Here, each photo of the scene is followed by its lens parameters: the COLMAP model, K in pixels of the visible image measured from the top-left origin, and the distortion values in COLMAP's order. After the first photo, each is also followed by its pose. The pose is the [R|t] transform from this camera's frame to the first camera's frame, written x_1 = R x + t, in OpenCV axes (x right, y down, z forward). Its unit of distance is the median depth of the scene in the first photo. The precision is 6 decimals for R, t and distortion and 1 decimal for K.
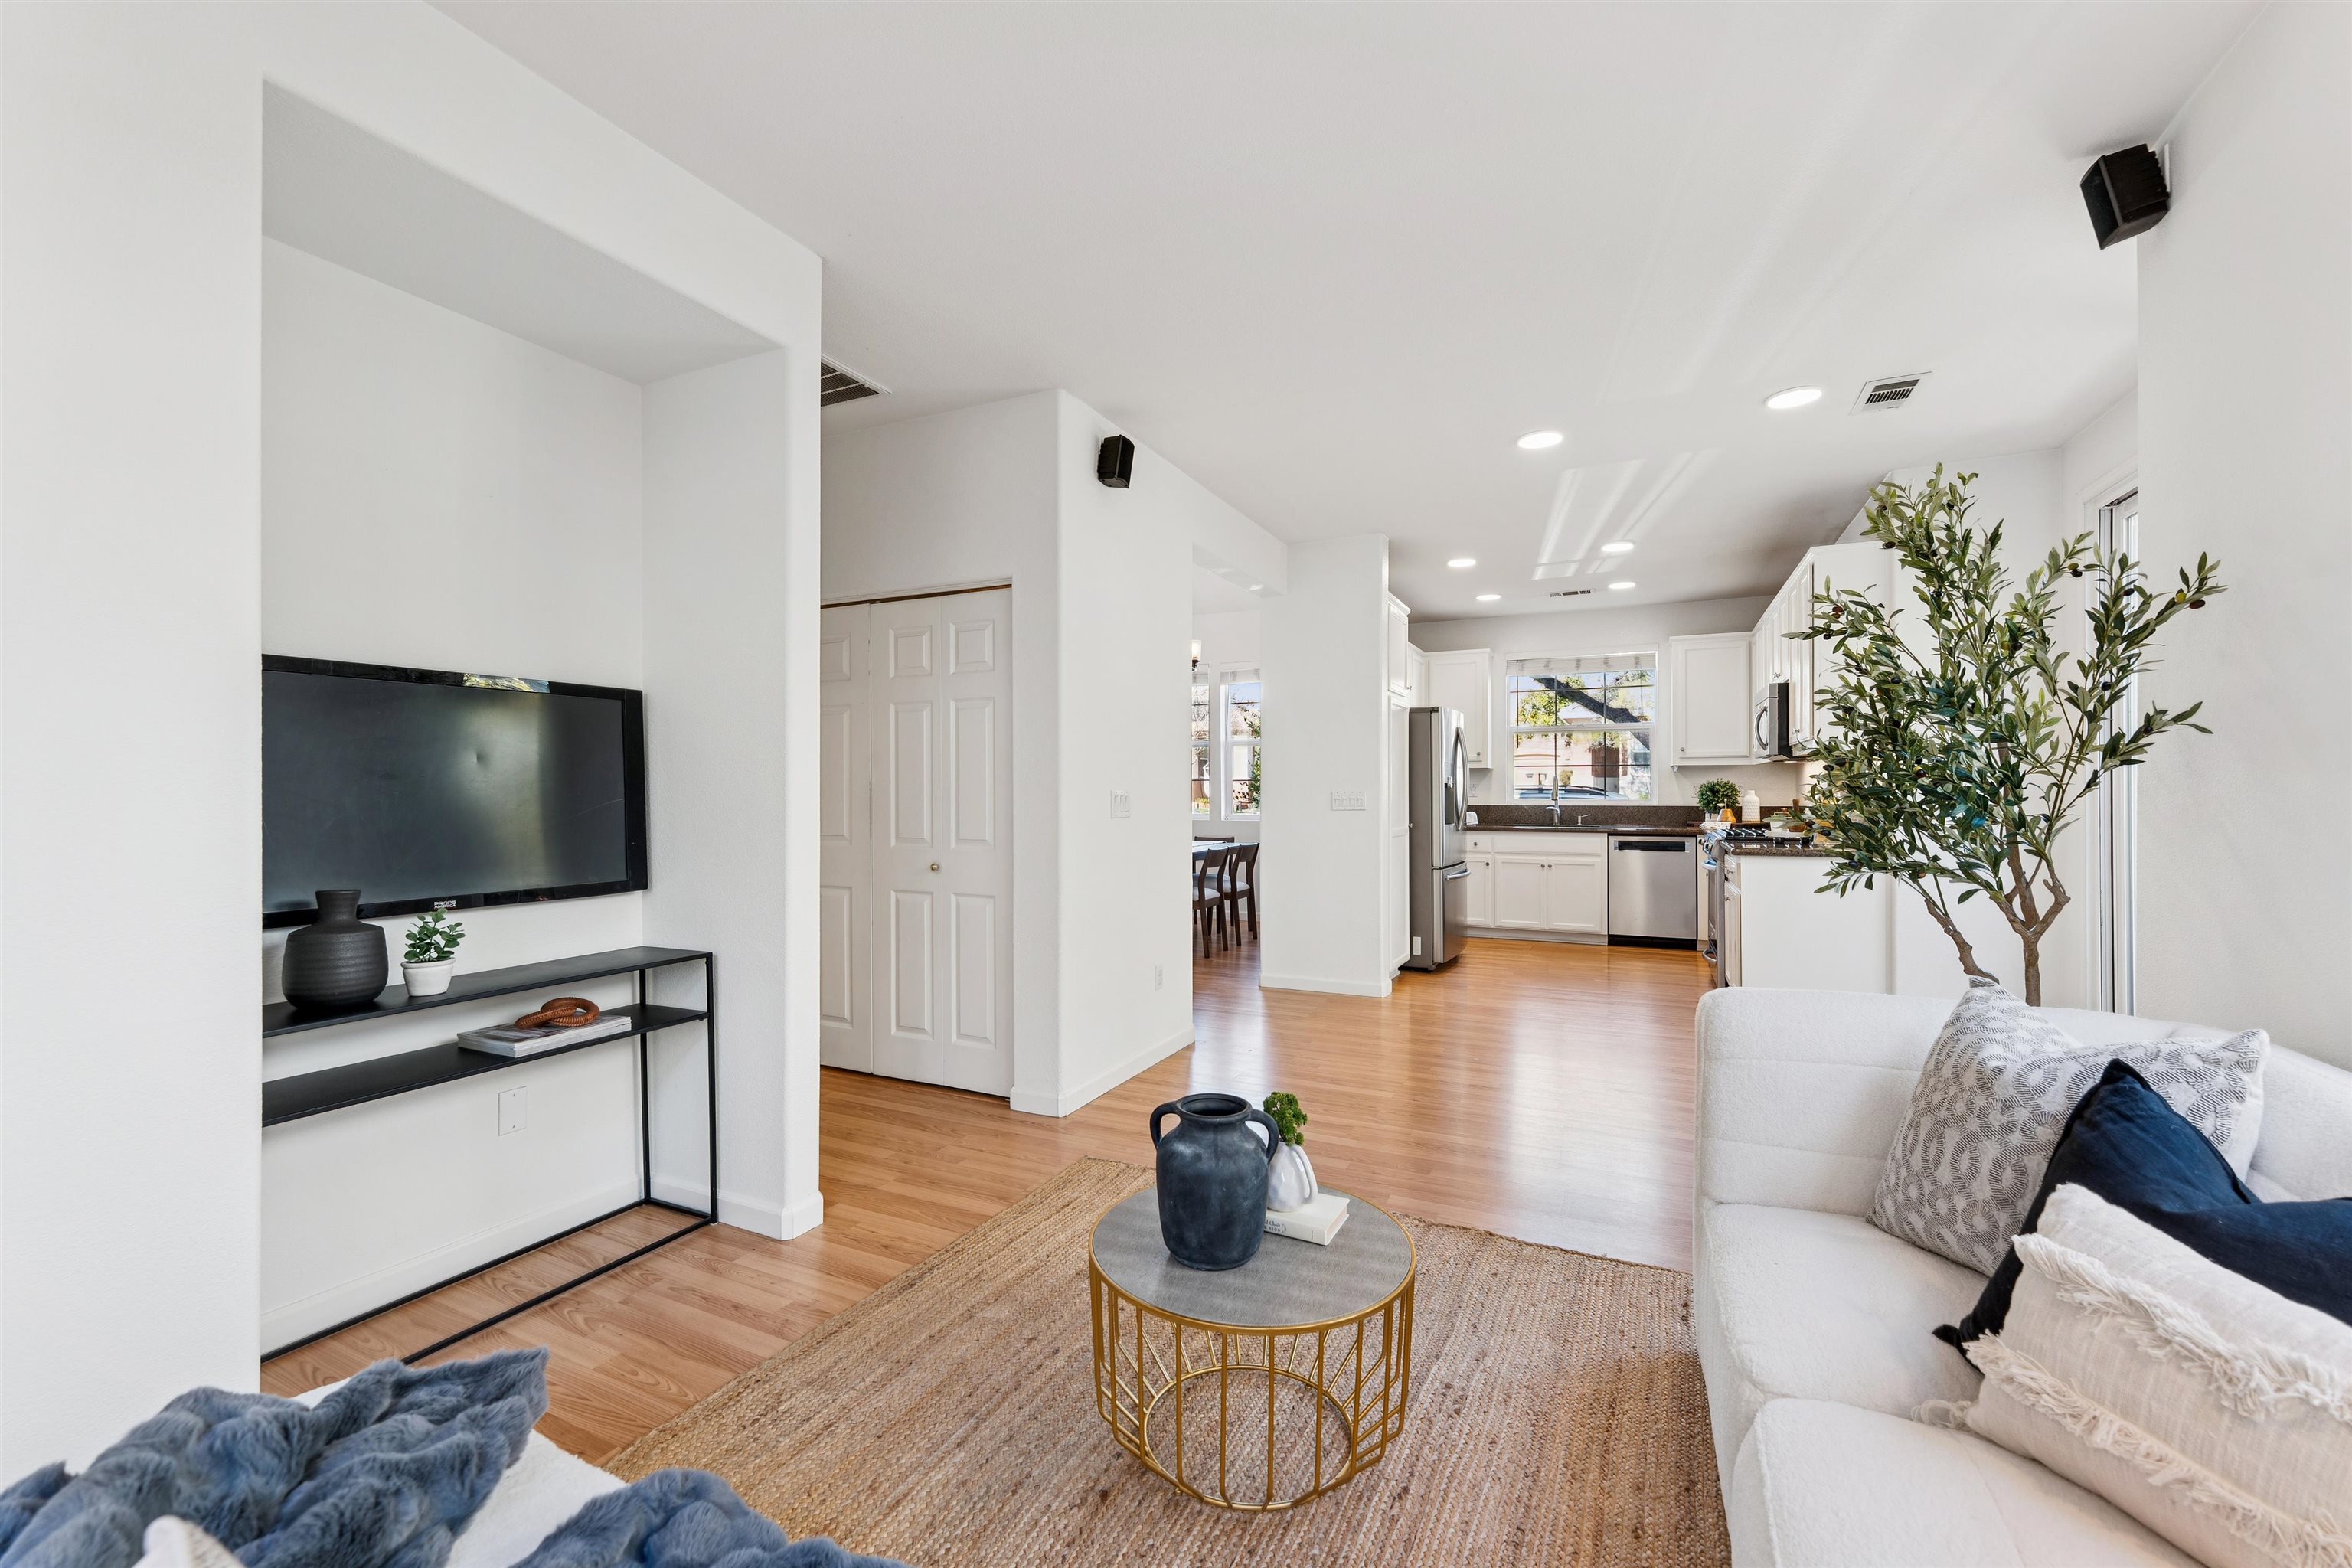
lens RADIAL K [[949.9, 0, 1174.4], [0, 949.9, 788.7], [0, 0, 1]] dist [0.002085, -0.002259]
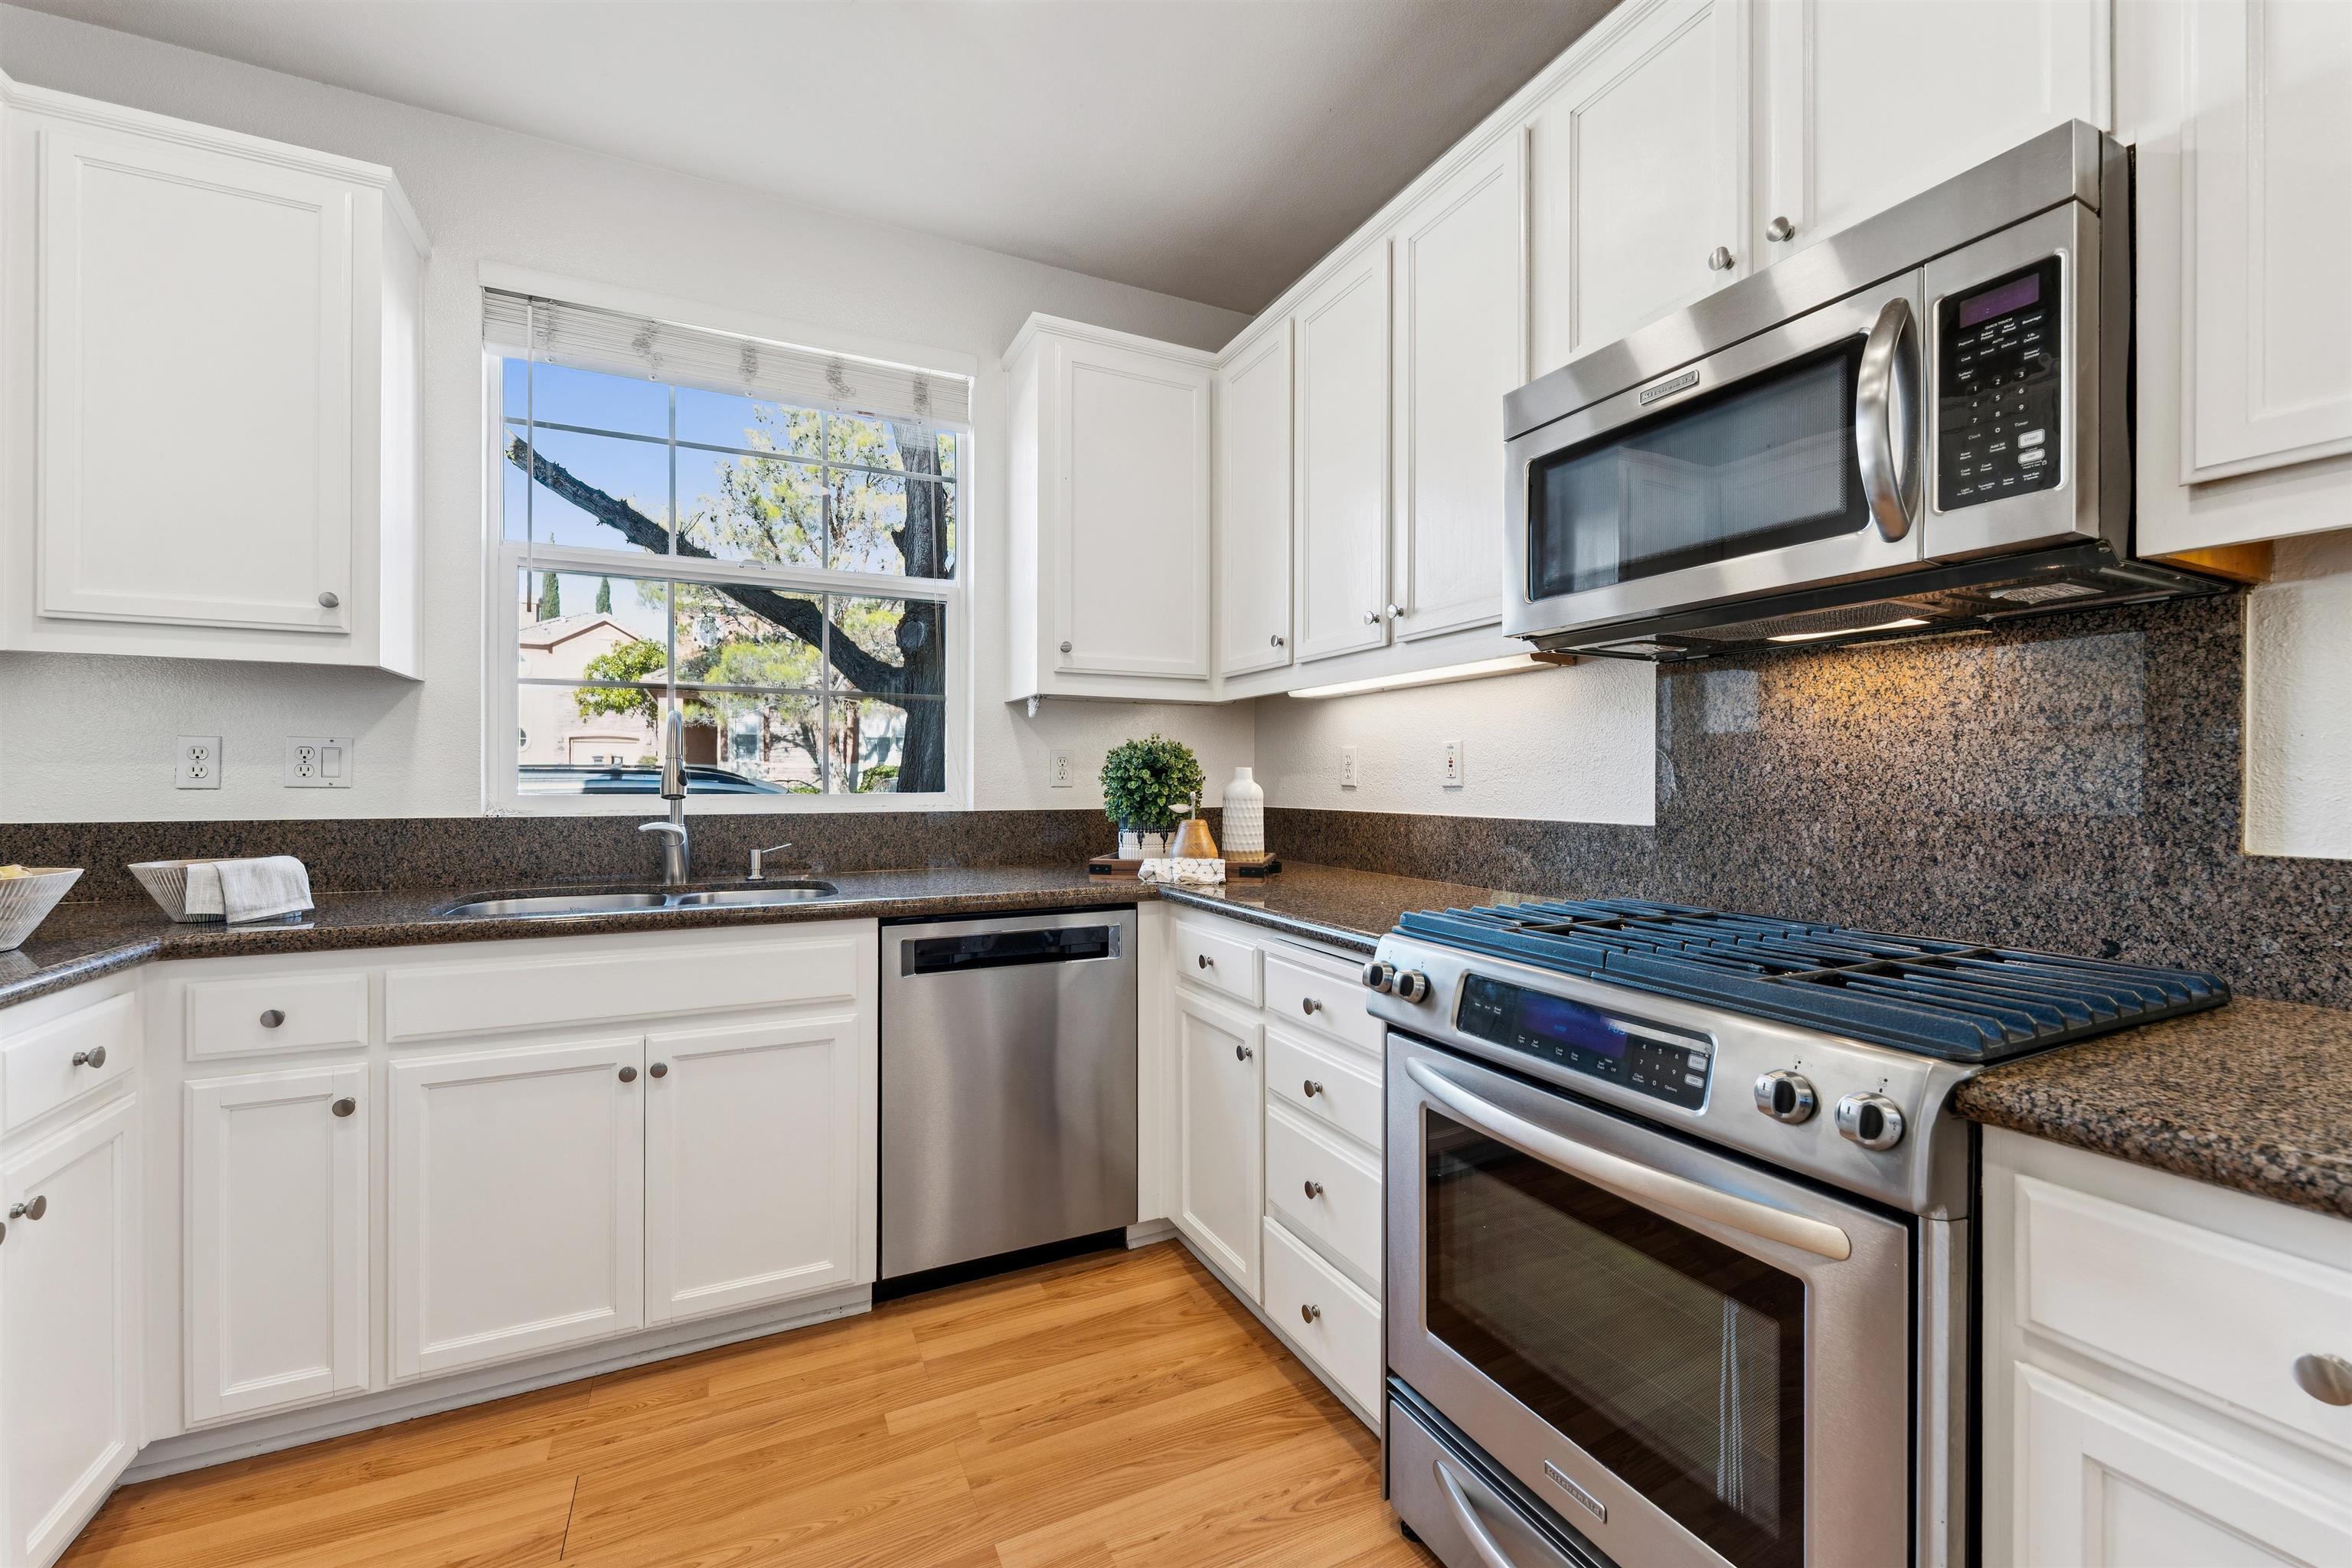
lens RADIAL K [[949.9, 0, 1175.9], [0, 949.9, 776.9], [0, 0, 1]] dist [0.002085, -0.002259]
pose [[0.620528, 0.006945, 0.784154, 0.292264], [-0.004313, 0.999976, -0.005444, 0.007068], [-0.784172, -0.000004, 0.620543, 0.759341]]
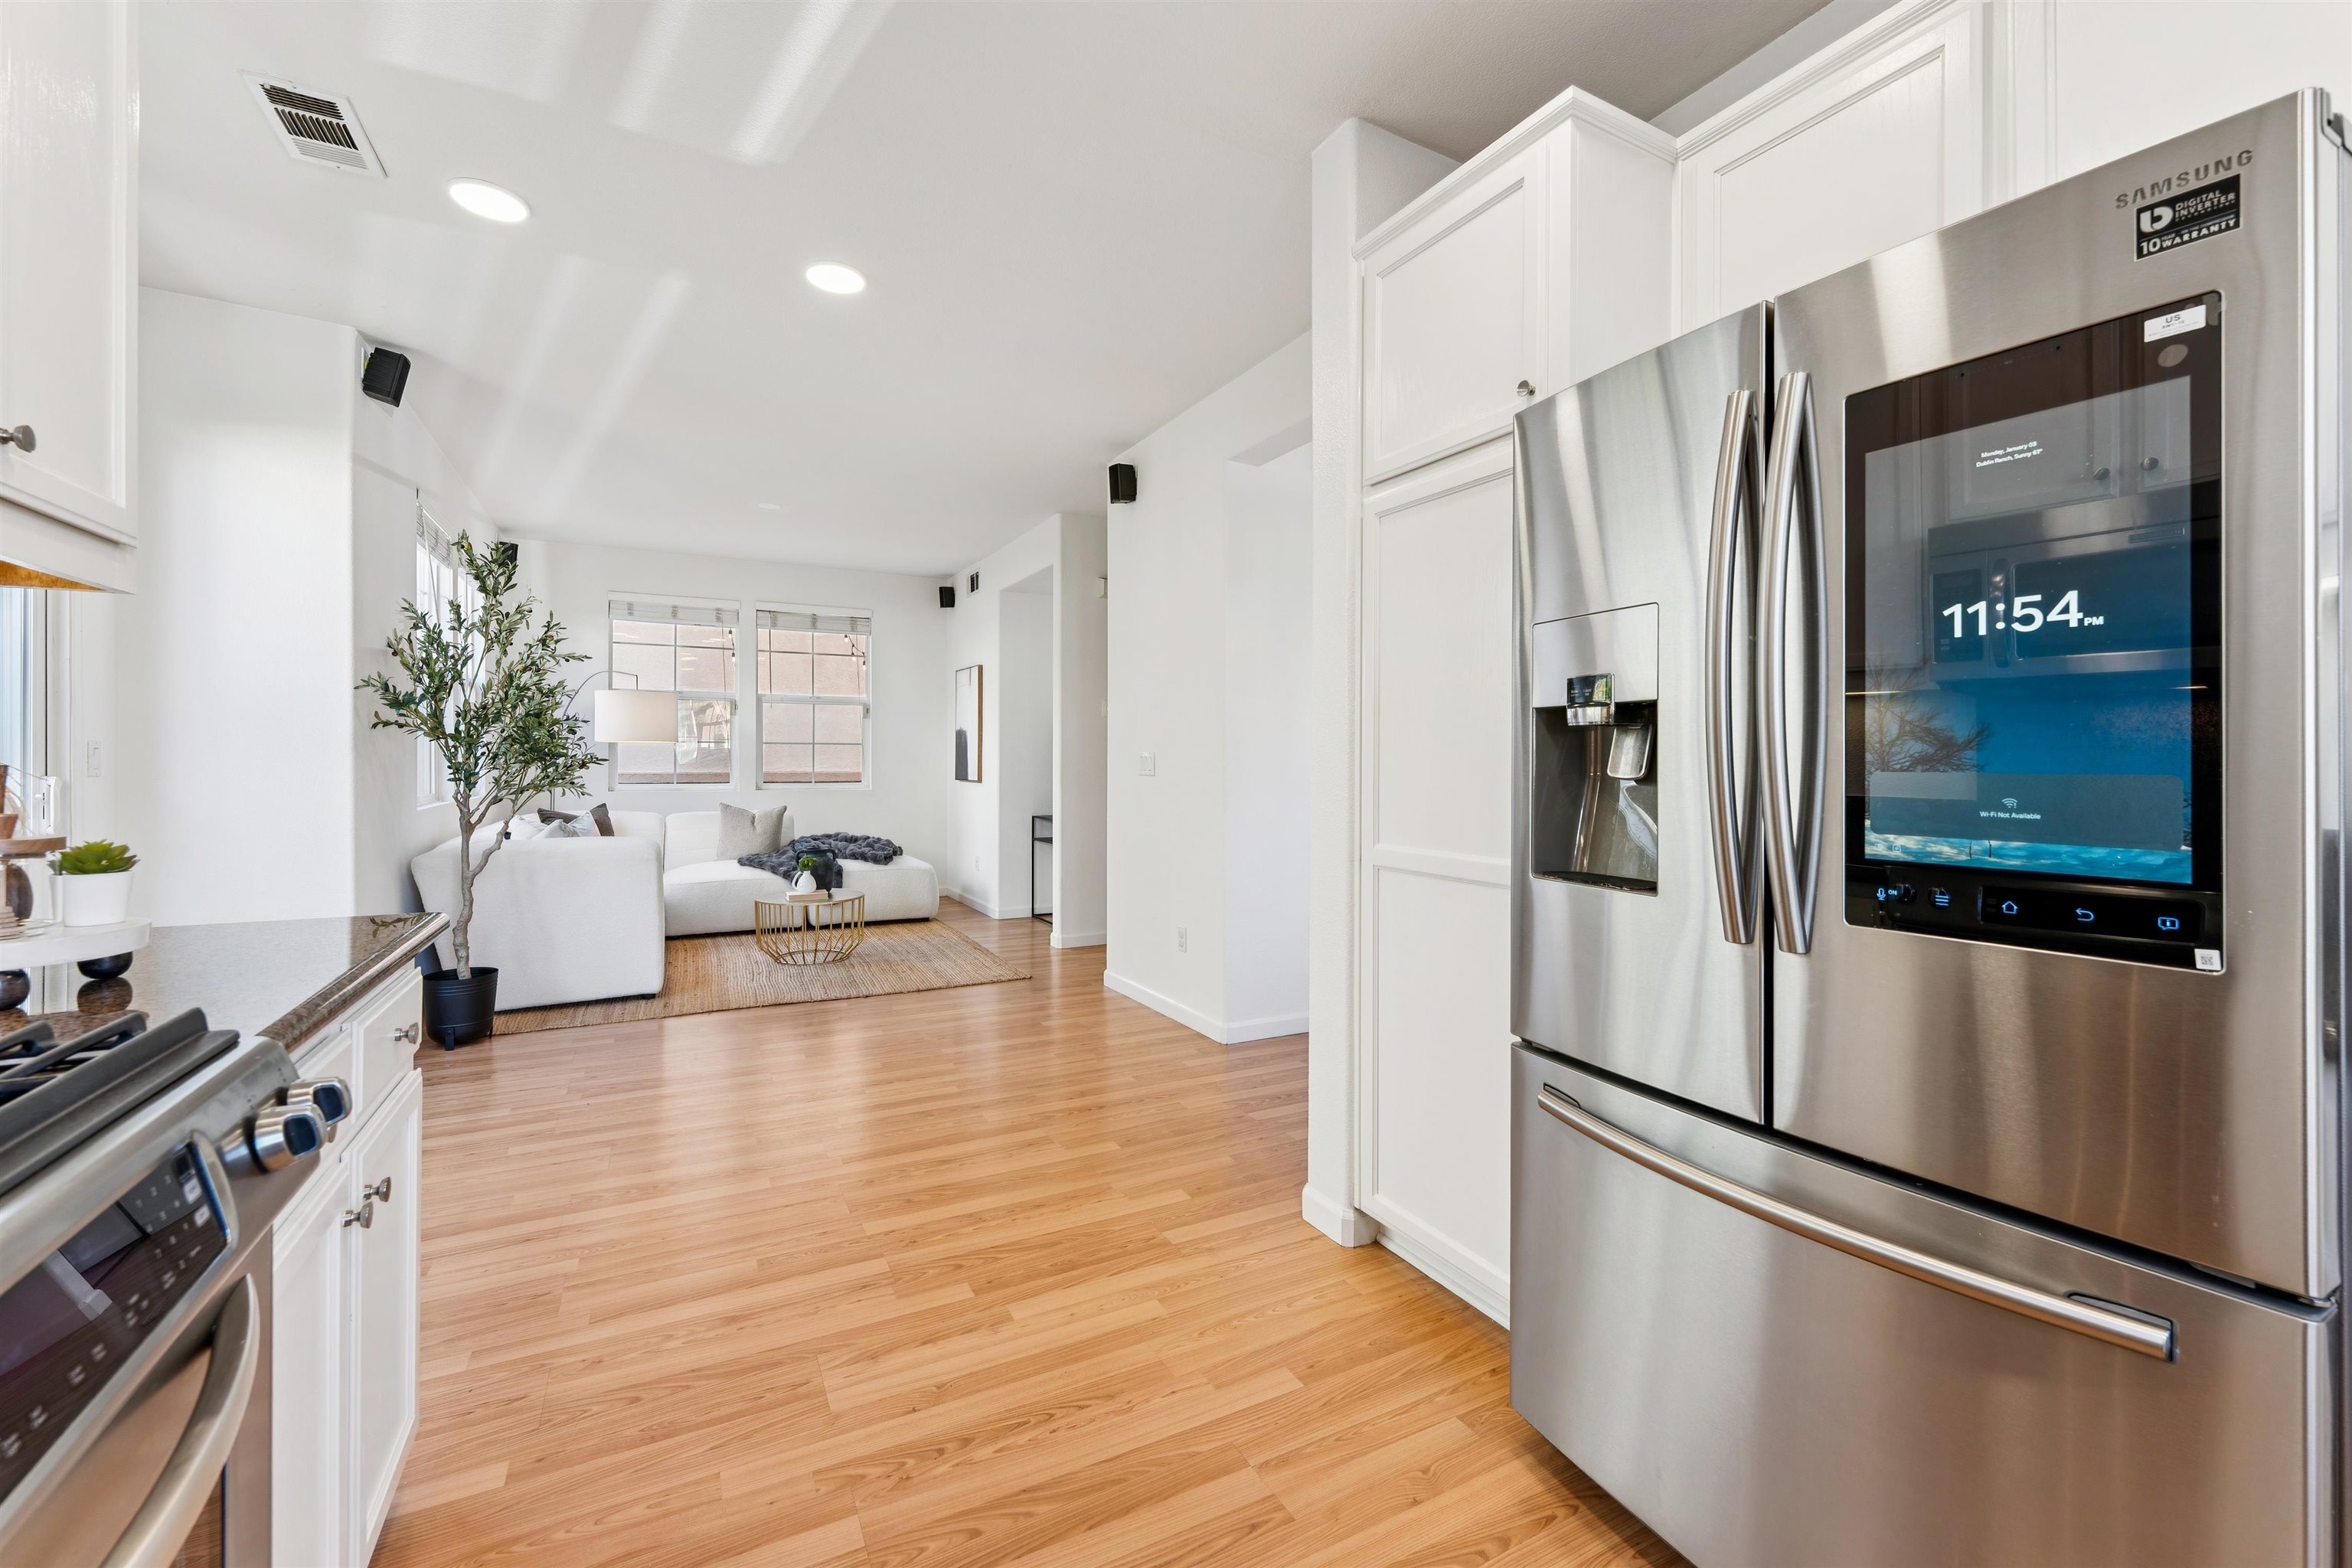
lens RADIAL K [[949.9, 0, 1161.5], [0, 949.9, 752.5], [0, 0, 1]] dist [0.002085, -0.002259]
pose [[-0.589948, -0.005613, -0.807422, 0.466738], [0.000886, 0.999971, -0.007599, 0.006926], [0.807441, -0.005198, -0.589926, 0.912847]]
